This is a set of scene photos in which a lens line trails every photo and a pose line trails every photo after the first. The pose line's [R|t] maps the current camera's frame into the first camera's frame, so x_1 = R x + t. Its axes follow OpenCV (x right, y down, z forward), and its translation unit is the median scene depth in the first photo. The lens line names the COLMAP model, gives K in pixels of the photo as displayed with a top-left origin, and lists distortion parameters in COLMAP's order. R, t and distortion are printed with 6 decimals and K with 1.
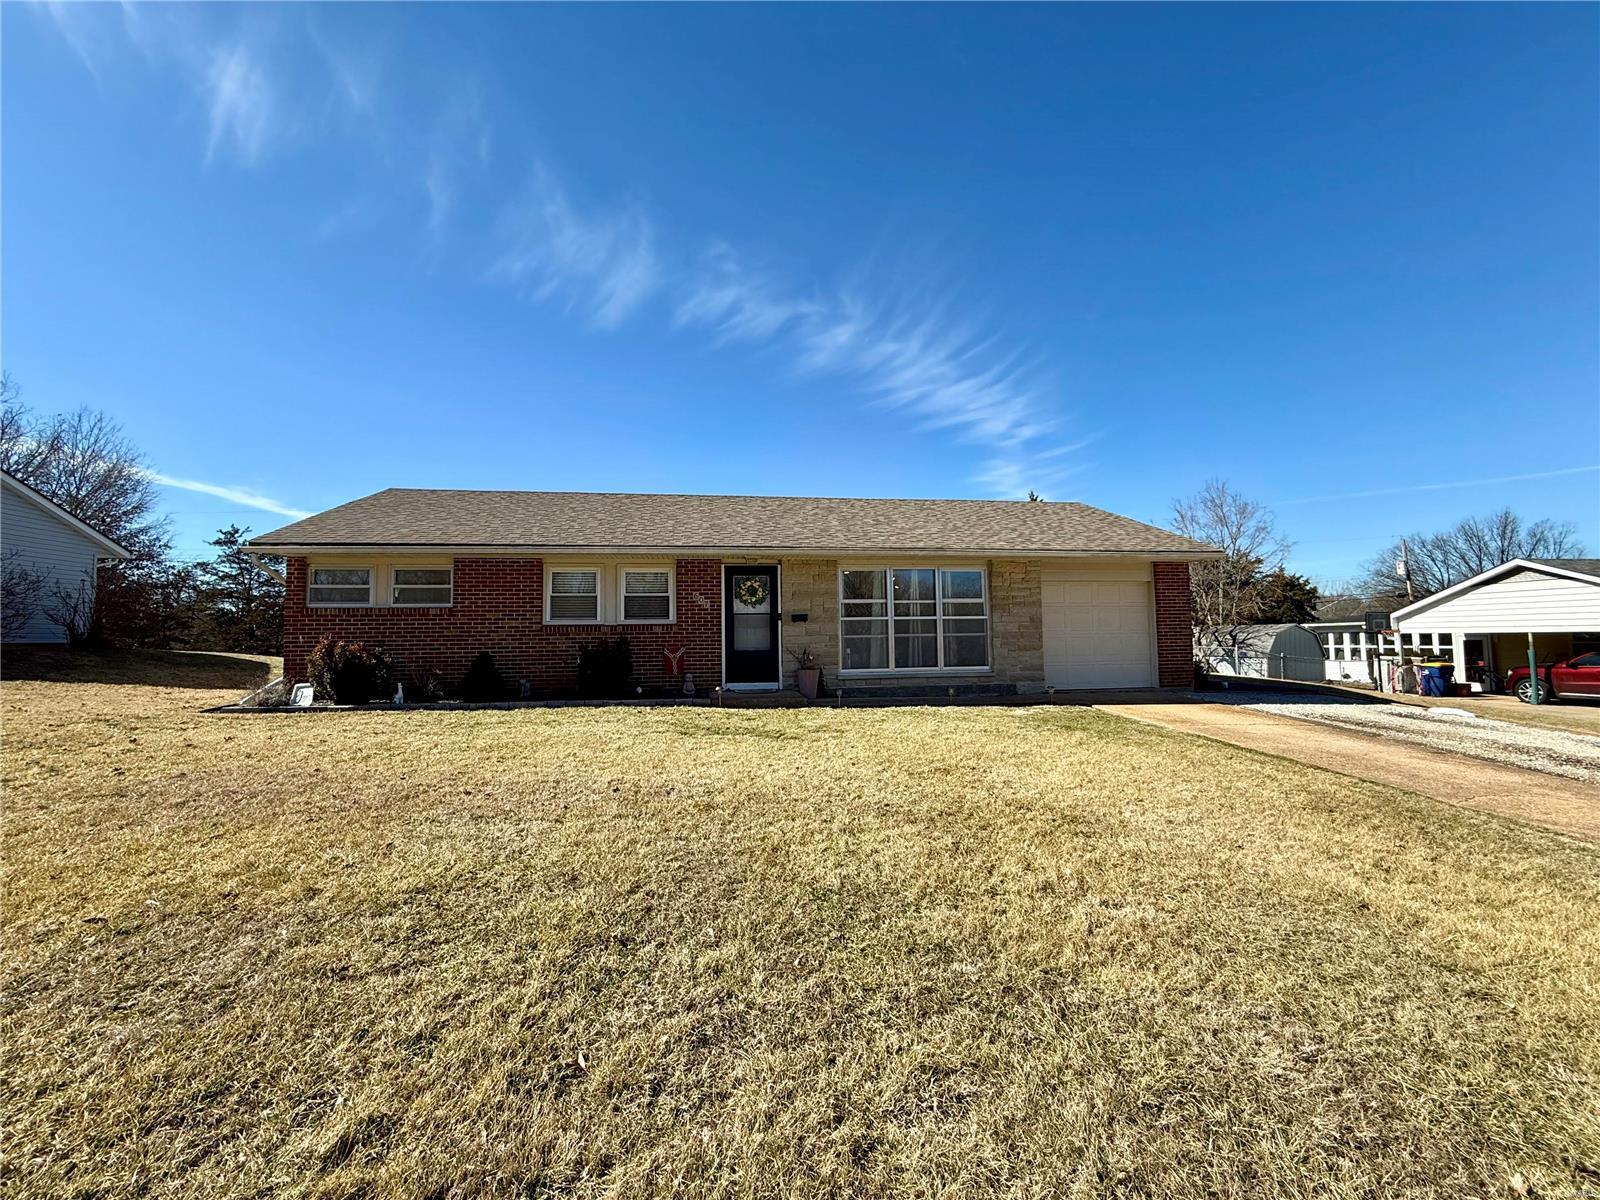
lens RADIAL K [[637.2, 0, 804.3], [0, 637.2, 607.1], [0, 0, 1]] dist [-0.001678, 0.000834]
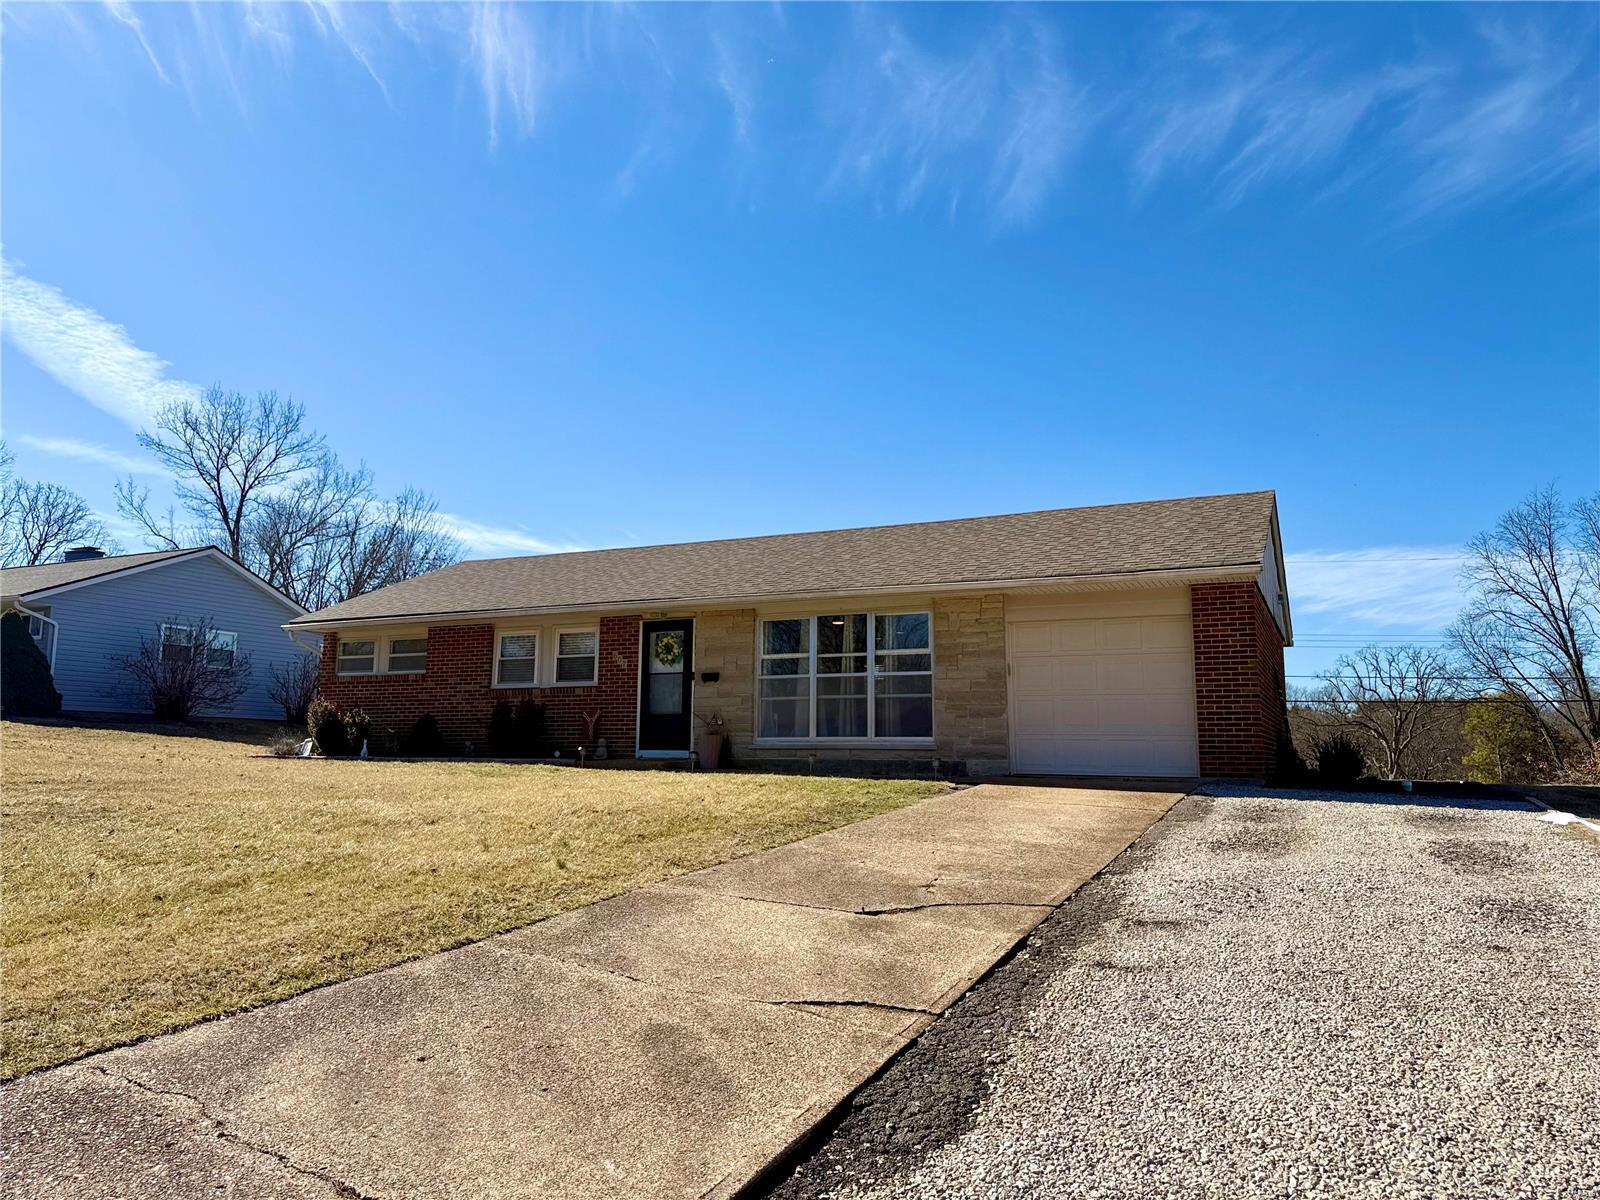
lens RADIAL K [[1119.5, 0, 792.2], [0, 1119.5, 590.7], [0, 0, 1]] dist [0.081825, -0.103199]
pose [[0.829383, -0.060258, -0.555421, 0.926295], [0.018233, 0.996556, -0.080890, 0.024620], [0.558383, 0.056962, 0.827626, -0.214306]]
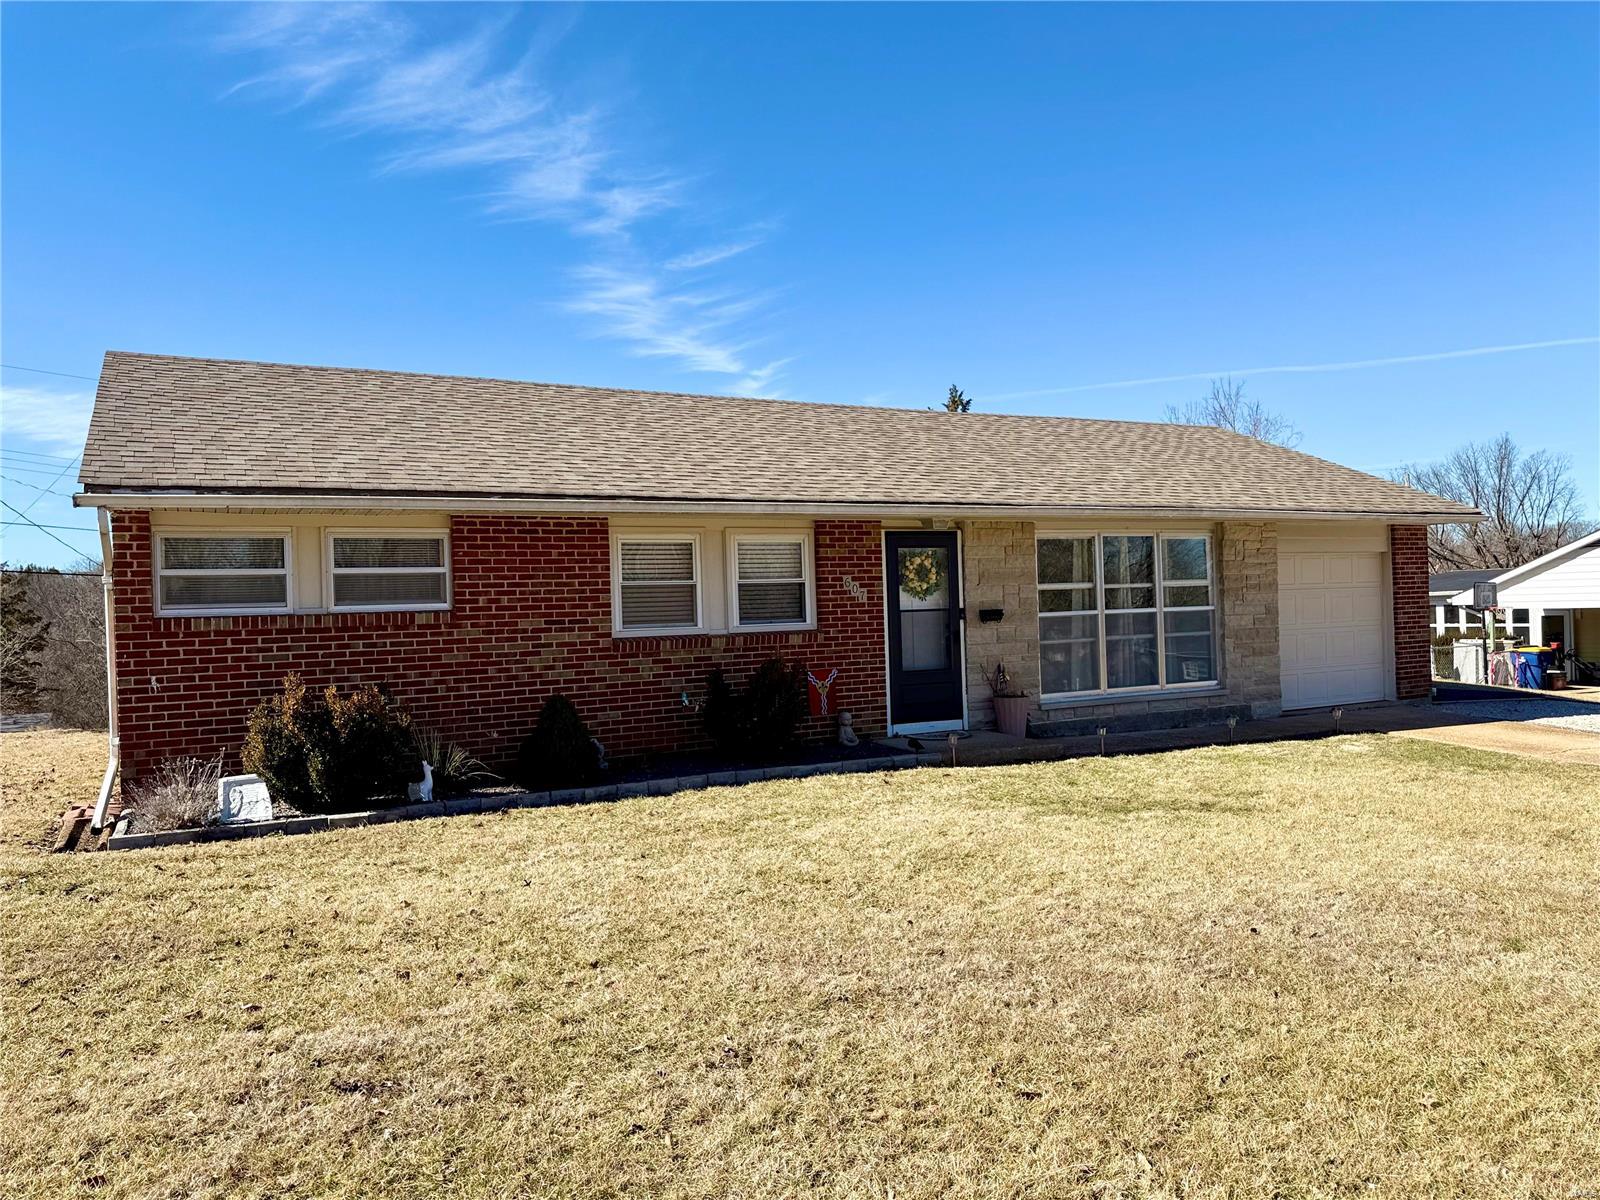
lens RADIAL K [[1119.5, 0, 803.4], [0, 1119.5, 609.3], [0, 0, 1]] dist [0.081825, -0.103199]
pose [[0.942321, -0.017099, 0.334273, -0.536228], [0.002744, 0.999055, 0.043368, -0.036045], [-0.334699, -0.039949, 0.941478, 0.023883]]
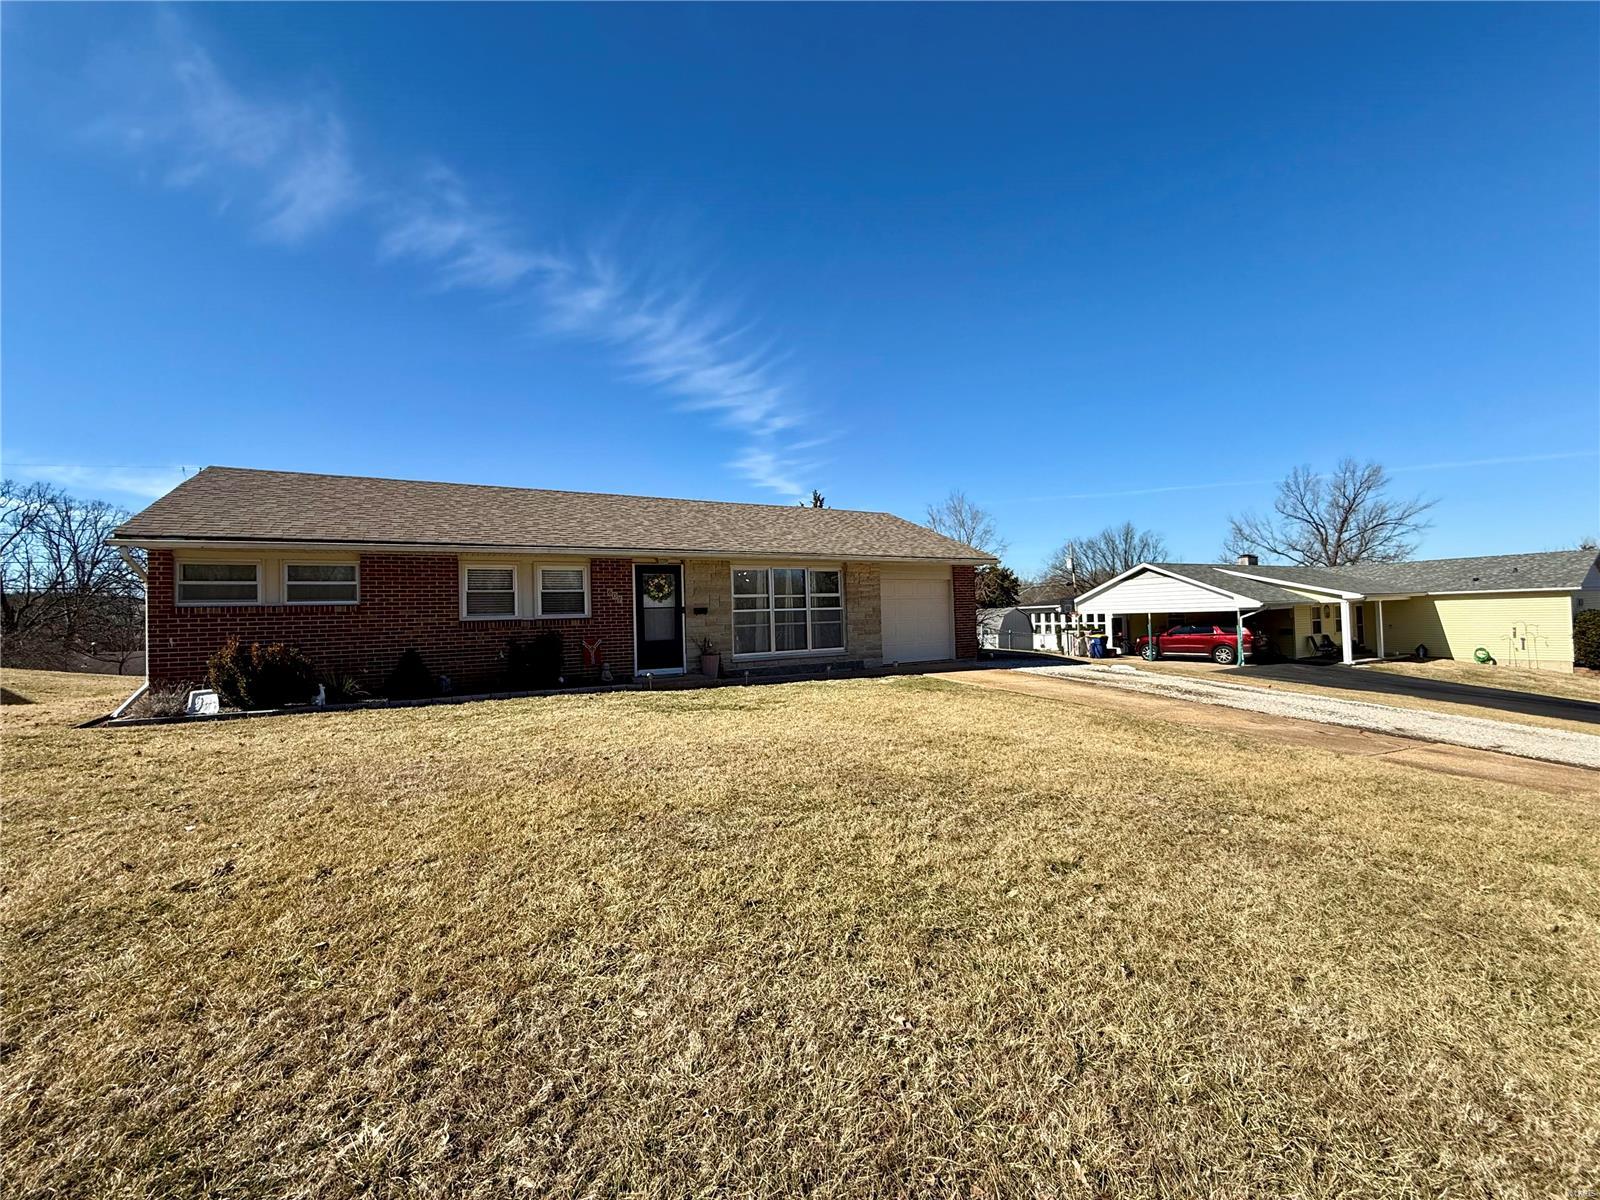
lens RADIAL K [[637.2, 0, 800.3], [0, 637.2, 610.4], [0, 0, 1]] dist [-0.001678, 0.000834]
pose [[0.932071, -0.010494, 0.362124, -0.251112], [-0.001418, 0.999467, 0.032613, -0.021250], [-0.362274, -0.030911, 0.931559, -0.139373]]
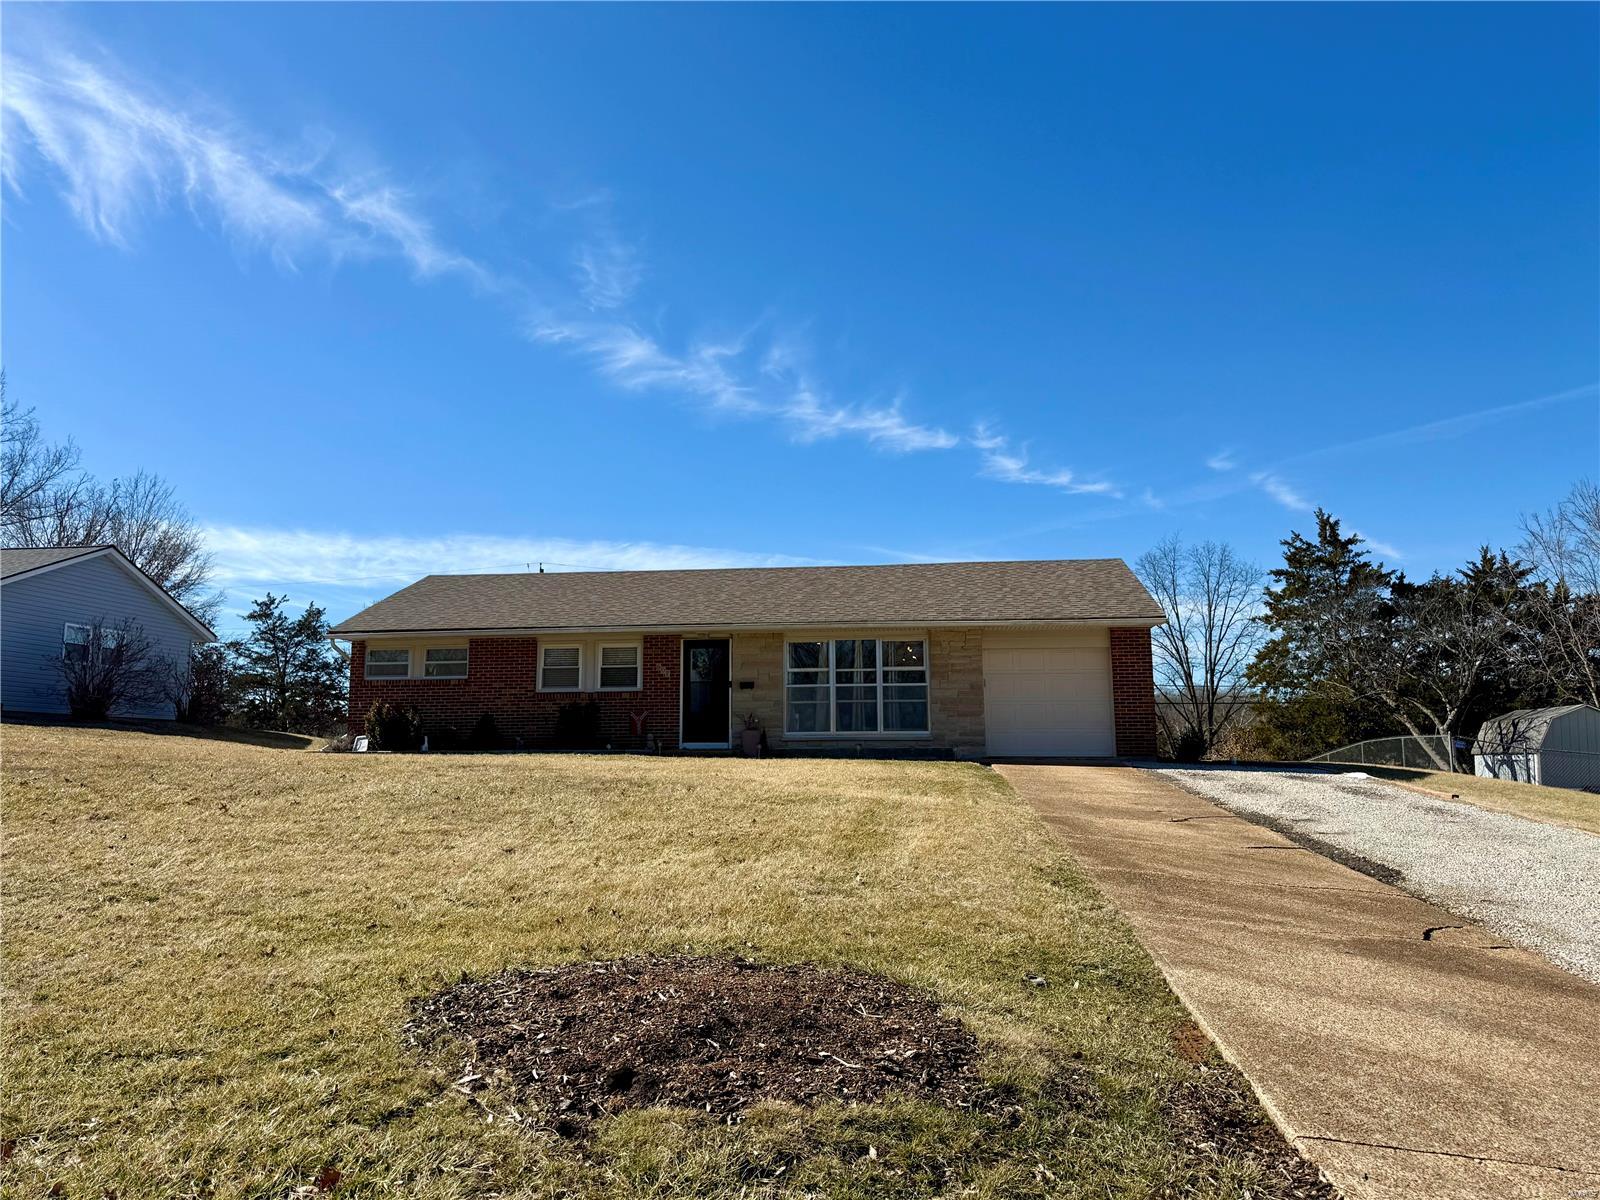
lens RADIAL K [[1119.5, 0, 814.8], [0, 1119.5, 604.0], [0, 0, 1]] dist [0.081825, -0.103199]
pose [[0.964696, -0.027664, -0.261910, 0.612520], [0.005149, 0.996259, -0.086264, 0.044031], [0.263317, 0.081869, 0.961229, -0.852846]]
